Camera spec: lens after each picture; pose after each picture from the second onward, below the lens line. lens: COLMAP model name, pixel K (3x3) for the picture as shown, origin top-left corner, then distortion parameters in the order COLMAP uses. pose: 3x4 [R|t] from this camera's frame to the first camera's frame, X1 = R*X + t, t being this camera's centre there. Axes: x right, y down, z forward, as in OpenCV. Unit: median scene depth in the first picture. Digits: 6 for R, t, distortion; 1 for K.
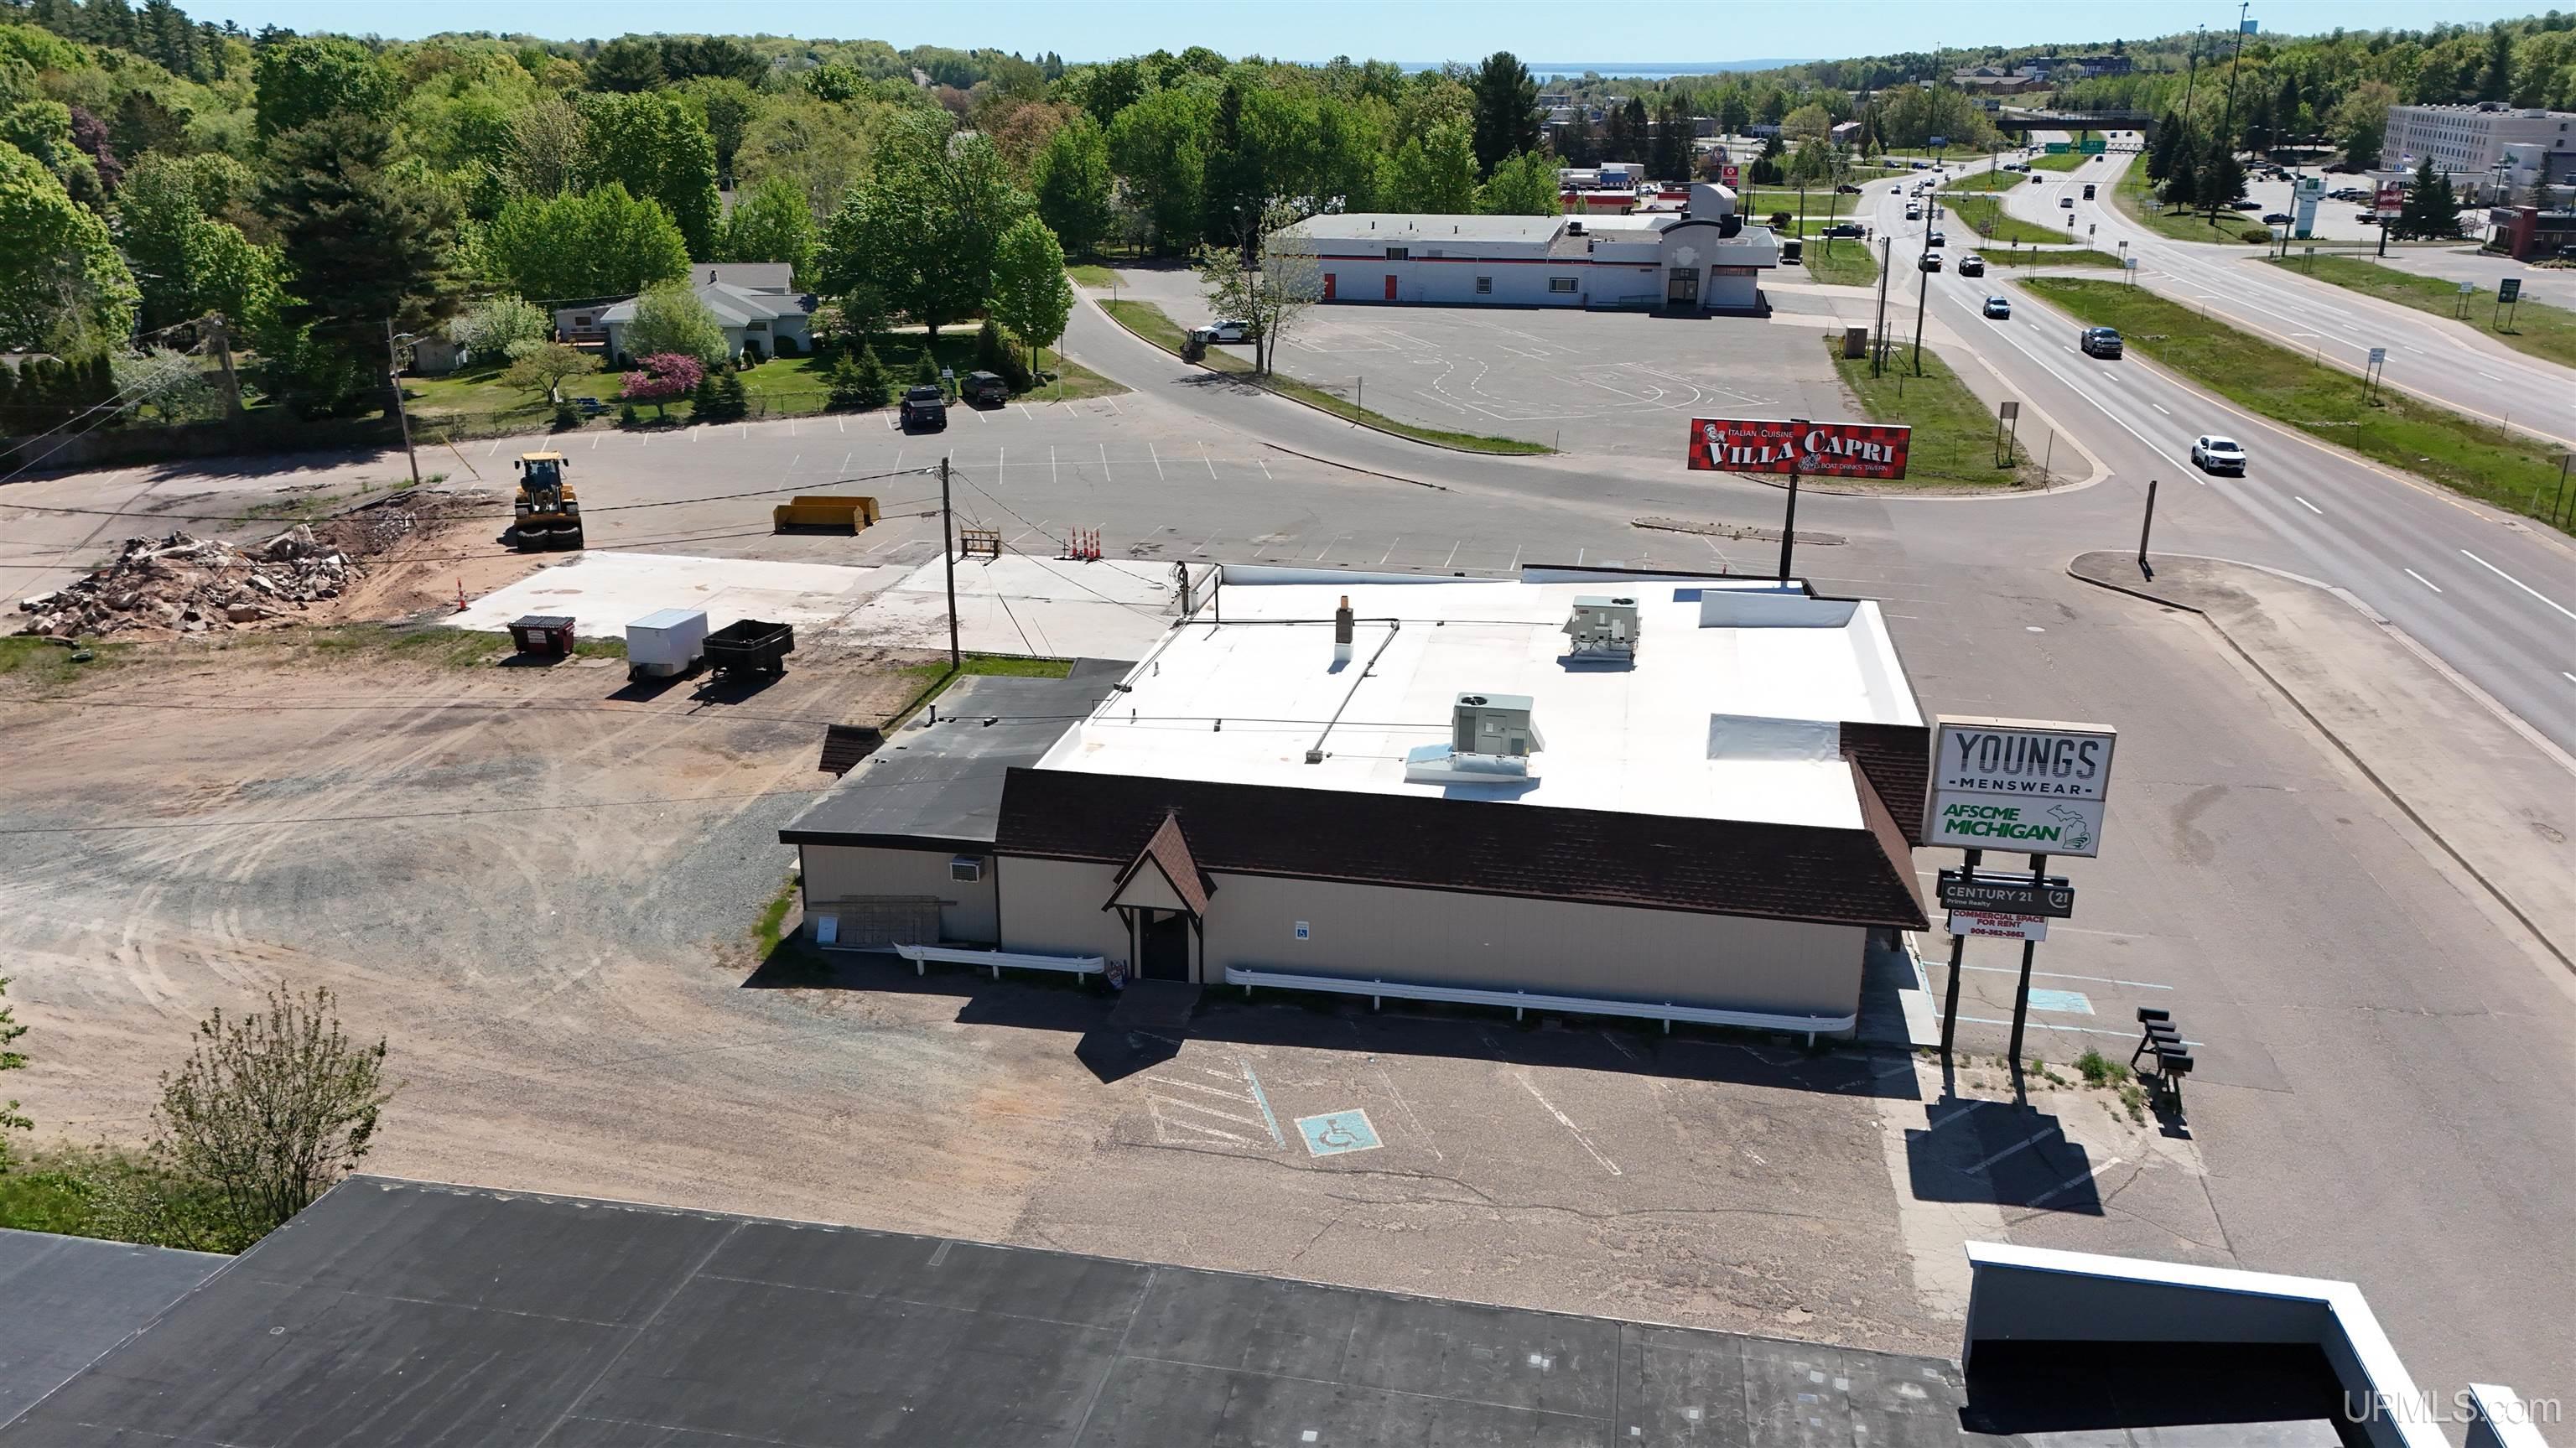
lens RADIAL K [[1888.0, 0, 1283.3], [0, 1888.0, 724.3], [0, 0, 1]] dist [0.079101, -0.071287]
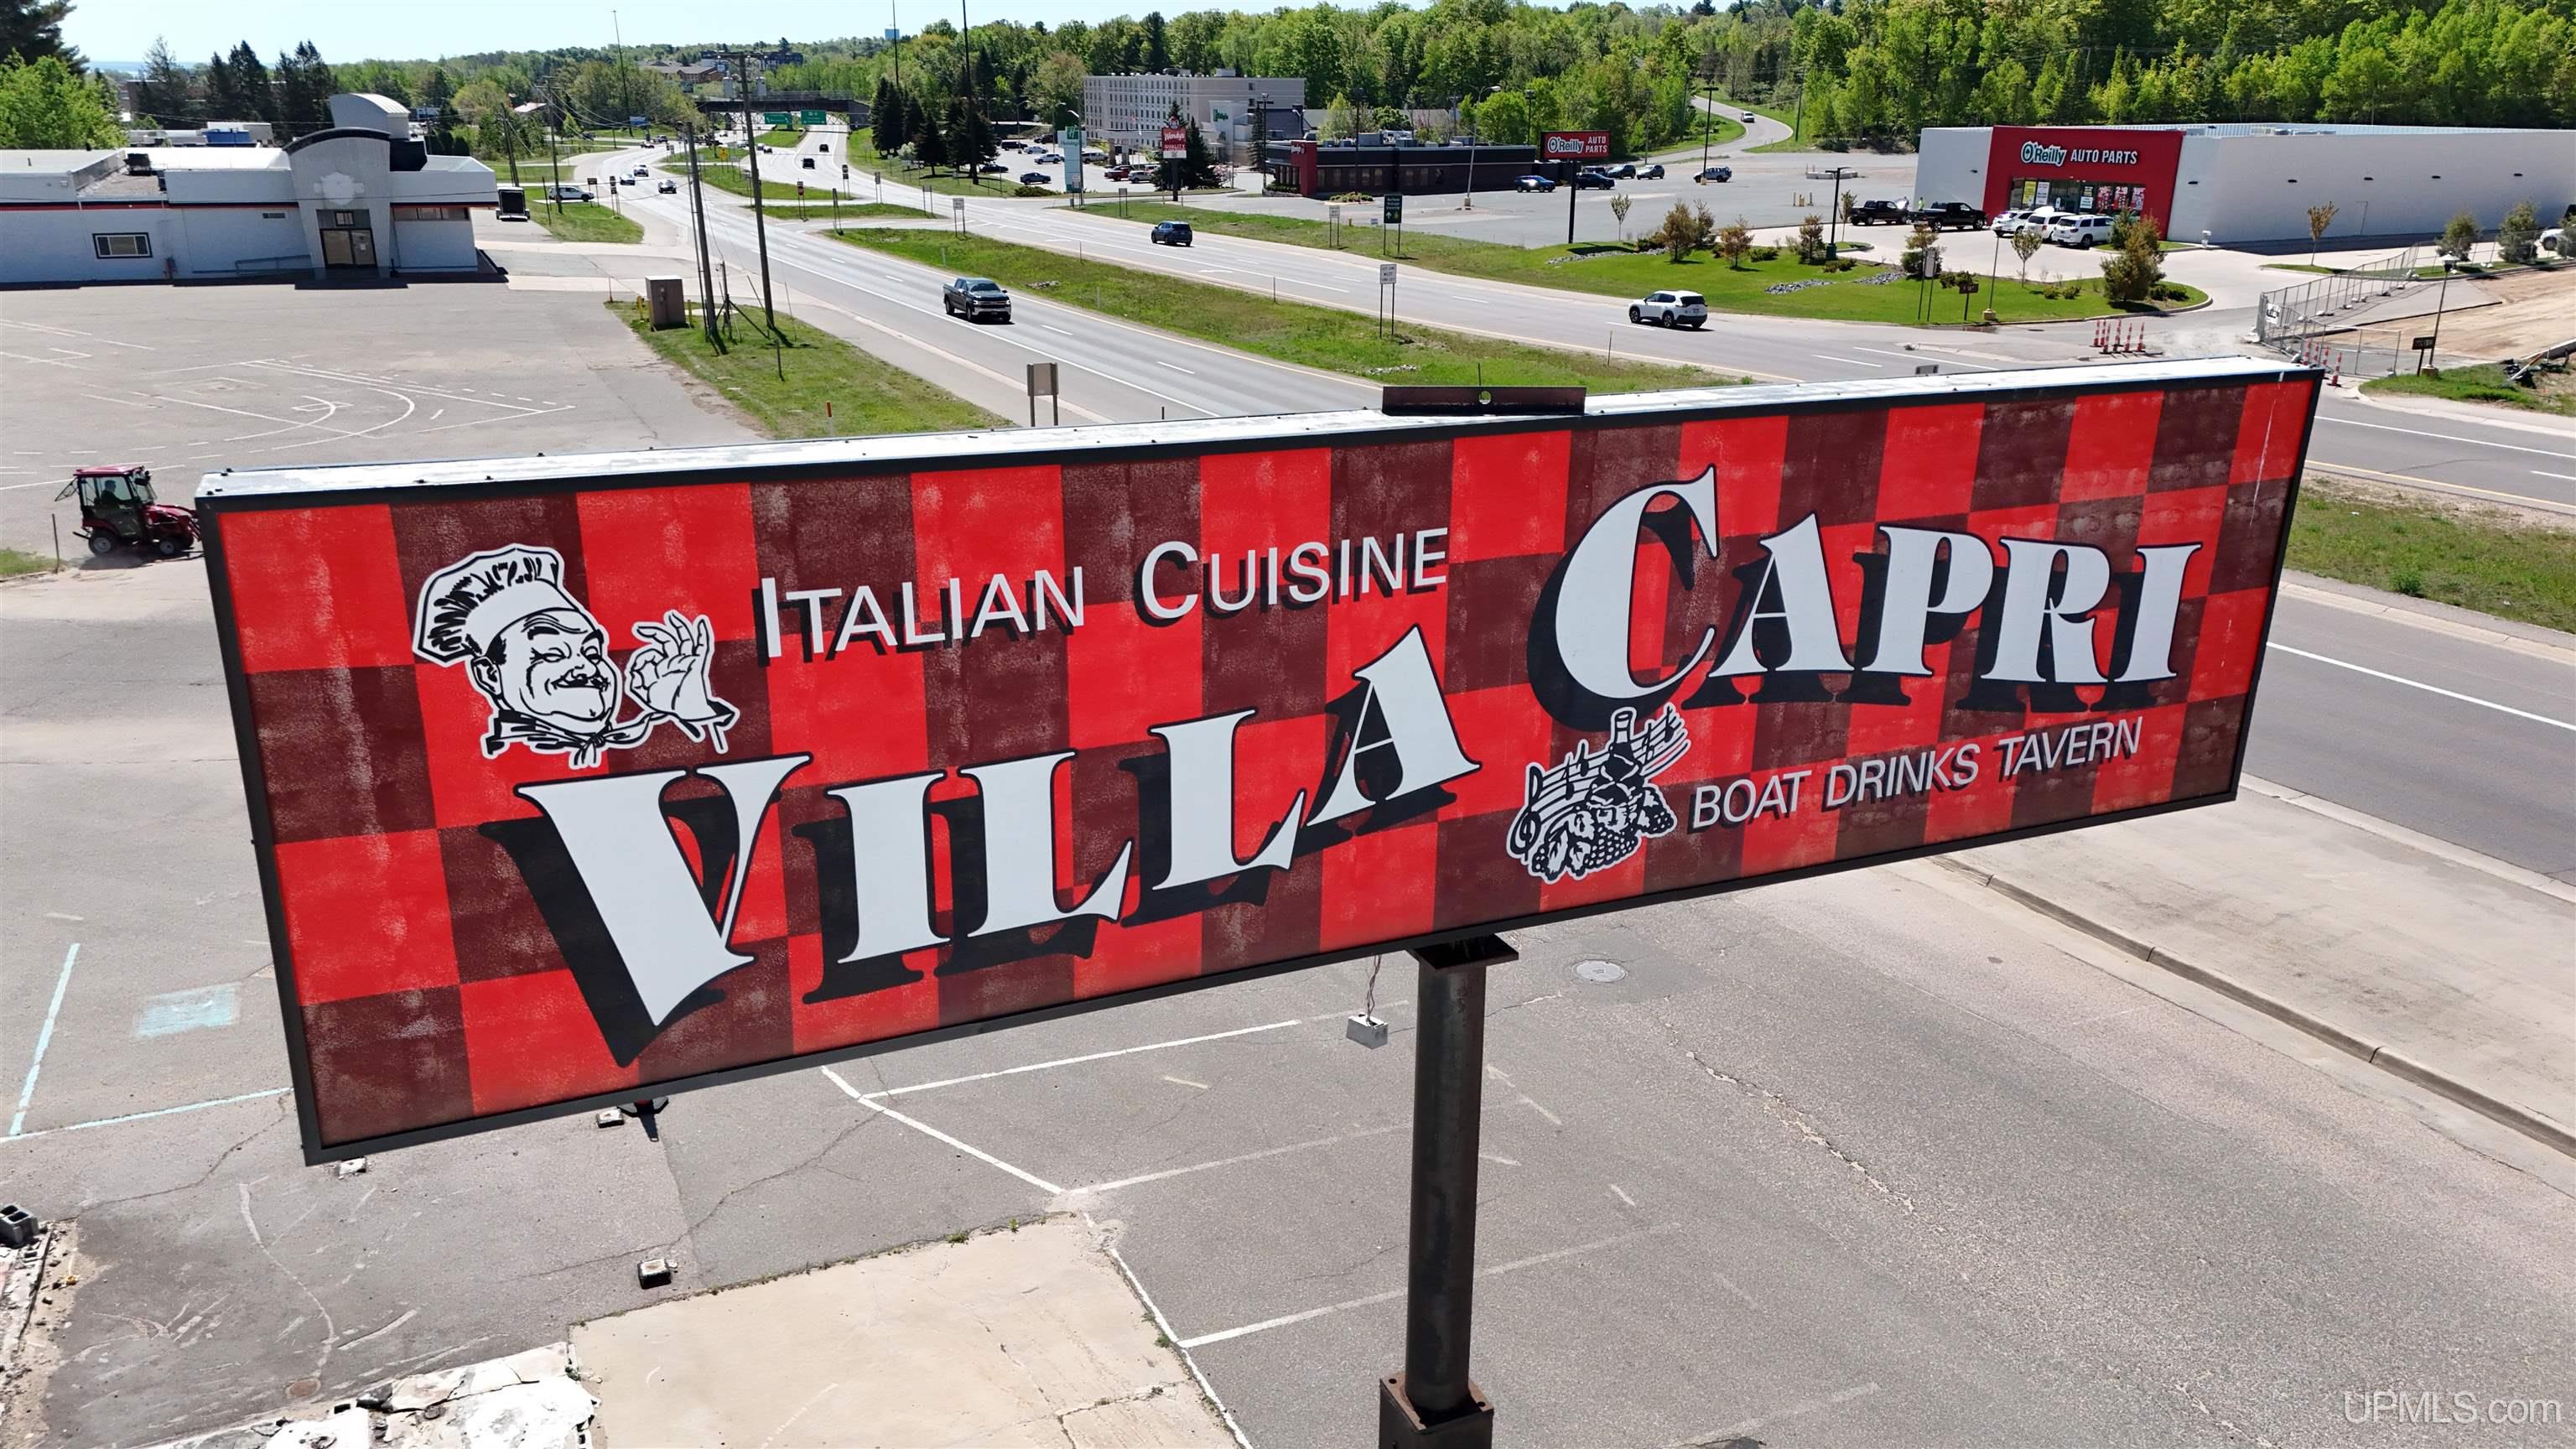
lens RADIAL K [[1888.1, 0, 1297.1], [0, 1888.1, 726.5], [0, 0, 1]] dist [0.079101, -0.071287]
pose [[0.800366, -0.189895, 0.568642, 0.215422], [0.191576, 0.979789, 0.057551, -0.156318], [-0.568078, 0.062876, 0.820569, 0.962818]]
